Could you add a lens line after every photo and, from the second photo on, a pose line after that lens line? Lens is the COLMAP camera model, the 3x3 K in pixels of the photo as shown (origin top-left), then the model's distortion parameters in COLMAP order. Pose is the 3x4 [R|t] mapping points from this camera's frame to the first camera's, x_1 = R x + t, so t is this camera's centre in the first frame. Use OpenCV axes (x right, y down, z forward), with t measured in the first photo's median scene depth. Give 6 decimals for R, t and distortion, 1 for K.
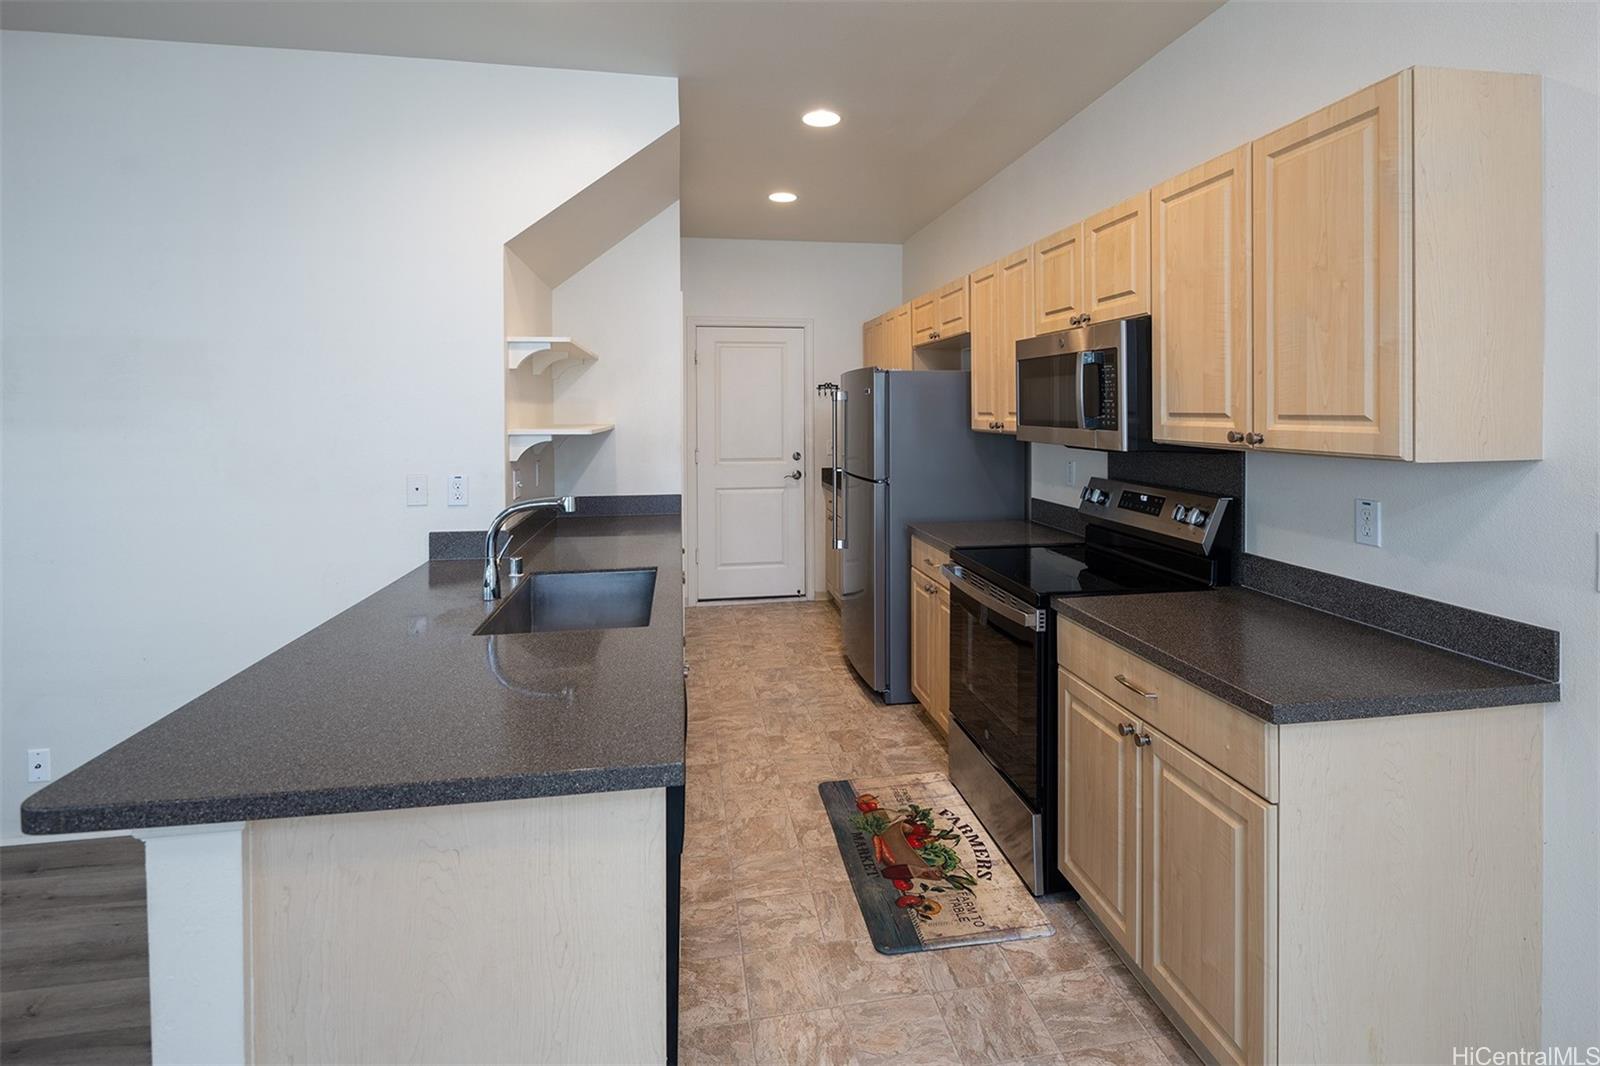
lens RADIAL K [[782.4, 0, 804.2], [0, 782.4, 418.7], [0, 0, 1]] dist [-0.001215, -0.002929]
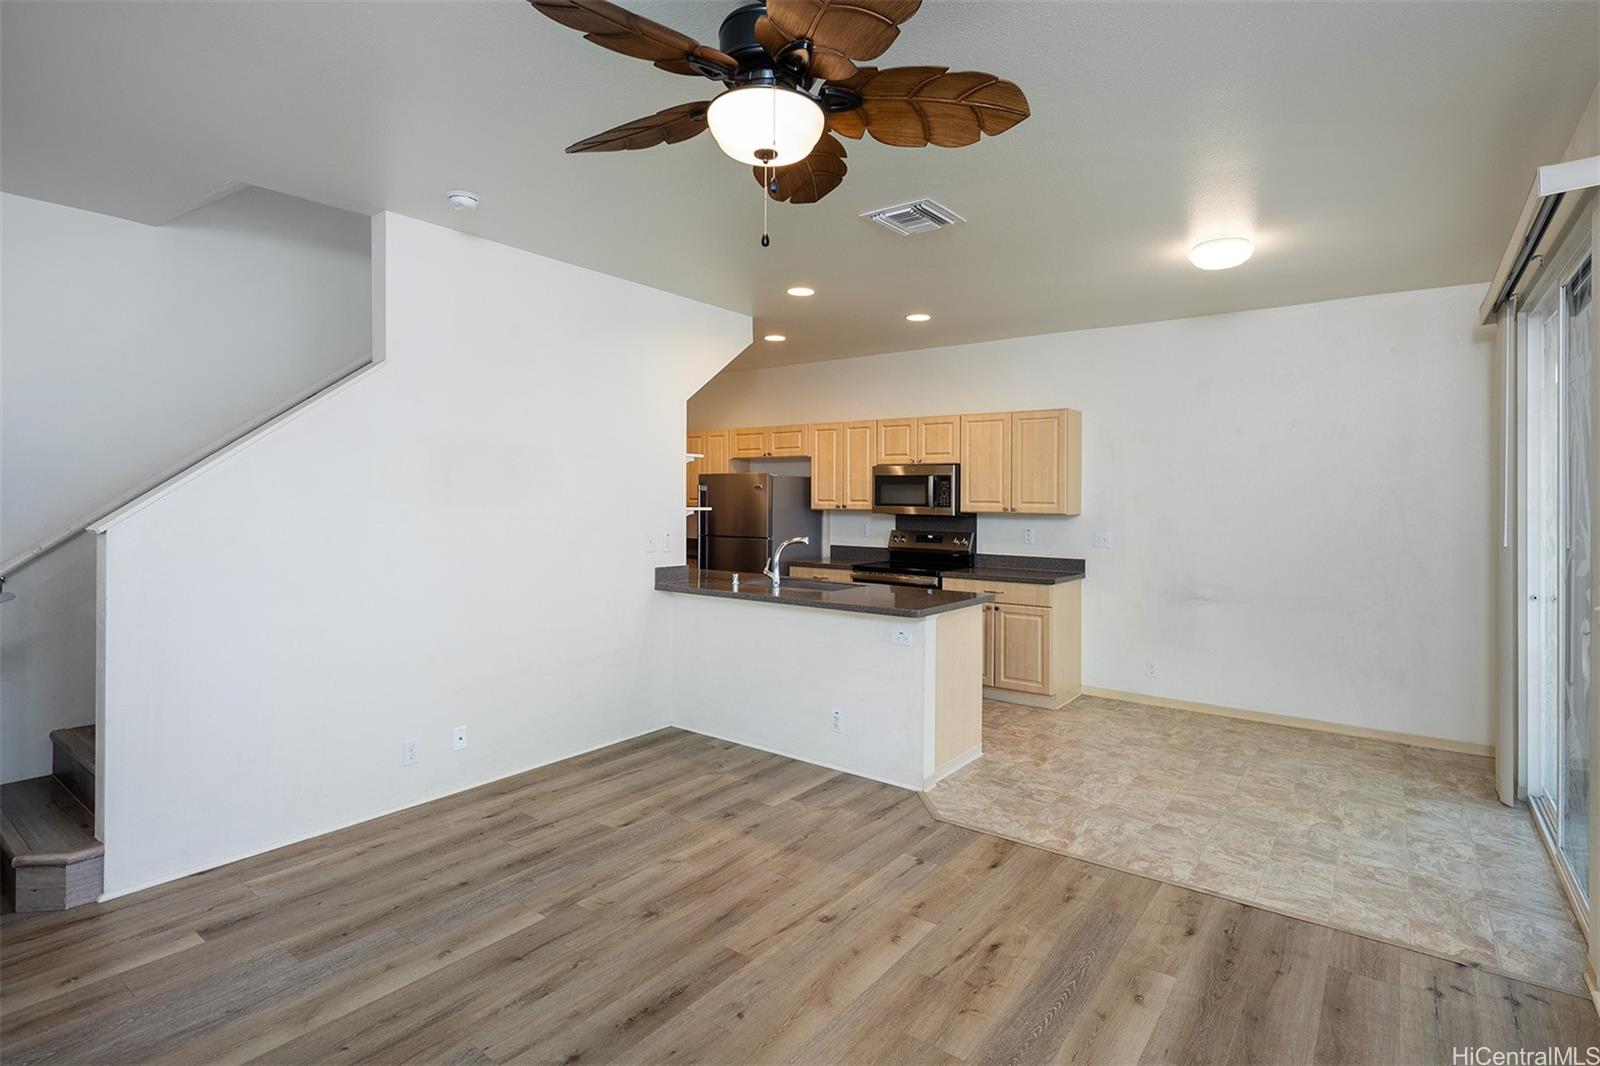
lens RADIAL K [[782.4, 0, 810.9], [0, 782.4, 495.2], [0, 0, 1]] dist [-0.001215, -0.002929]
pose [[0.733523, 0.013782, 0.679525, -1.707282], [-0.004567, 0.999872, -0.015349, 0.016781], [-0.679649, 0.008155, 0.733492, -0.583127]]
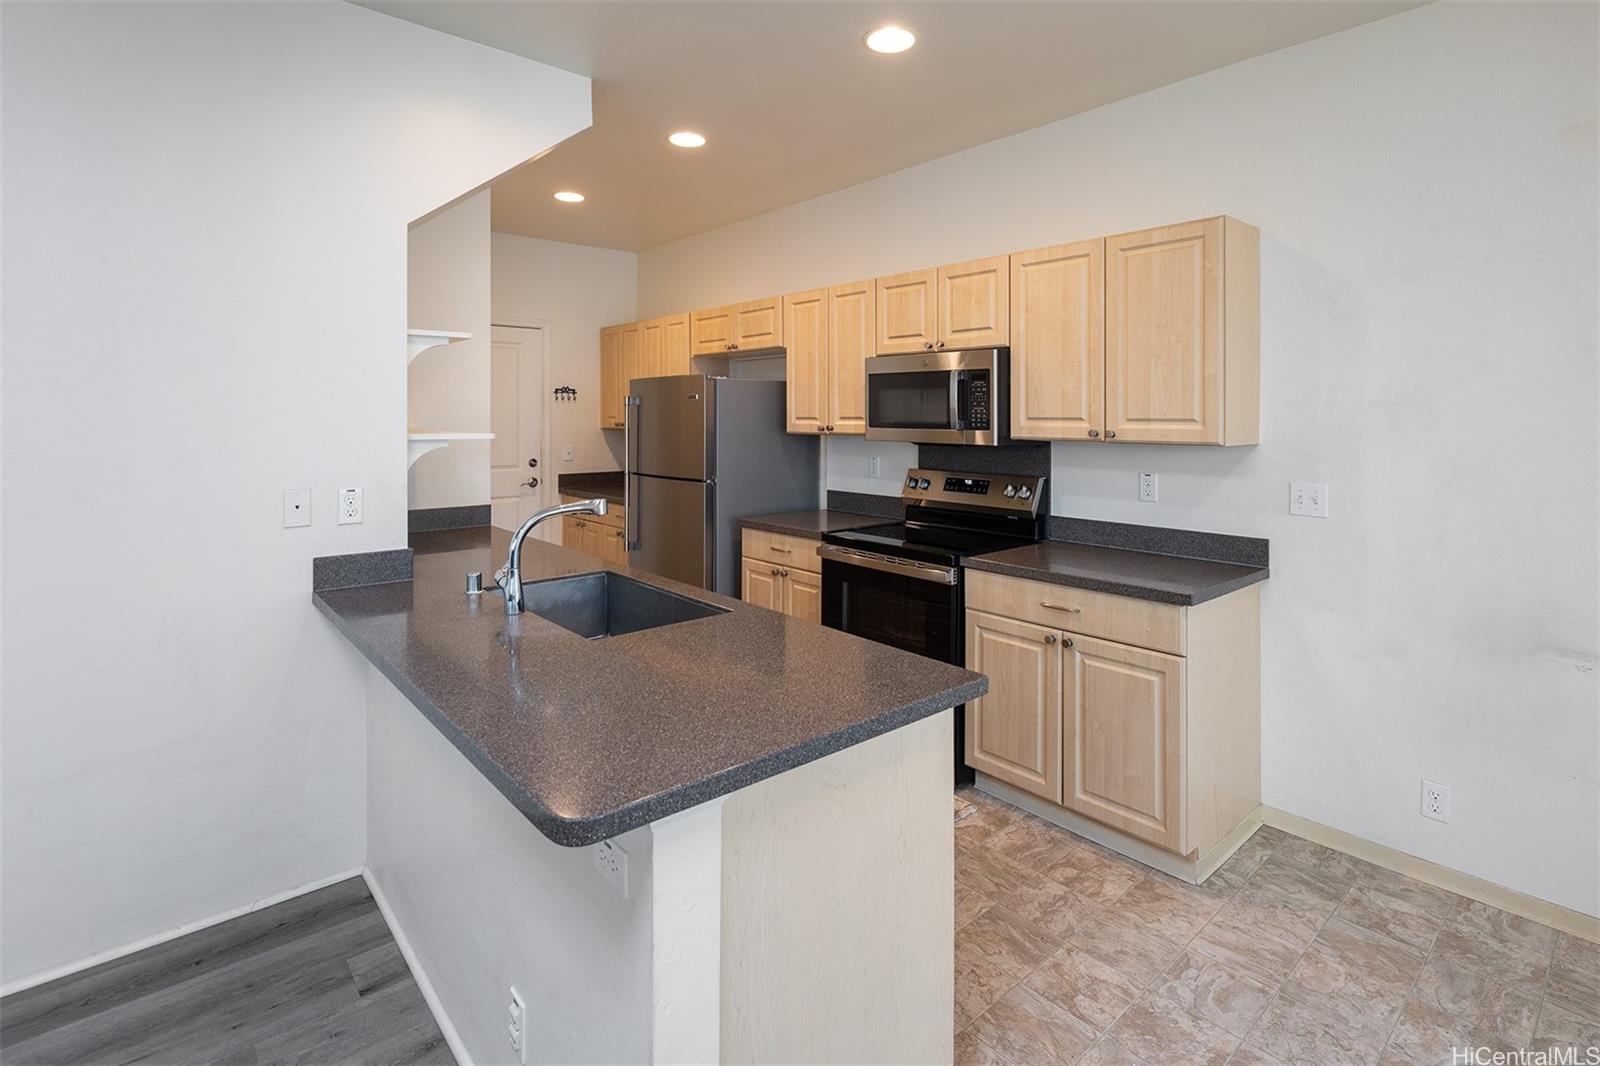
lens RADIAL K [[782.4, 0, 821.7], [0, 782.4, 419.8], [0, 0, 1]] dist [-0.001215, -0.002929]
pose [[0.849456, 0.002073, 0.527655, -0.563963], [0.001376, 0.999980, -0.006144, 0.004969], [-0.527657, 0.005945, 0.849437, 0.006774]]
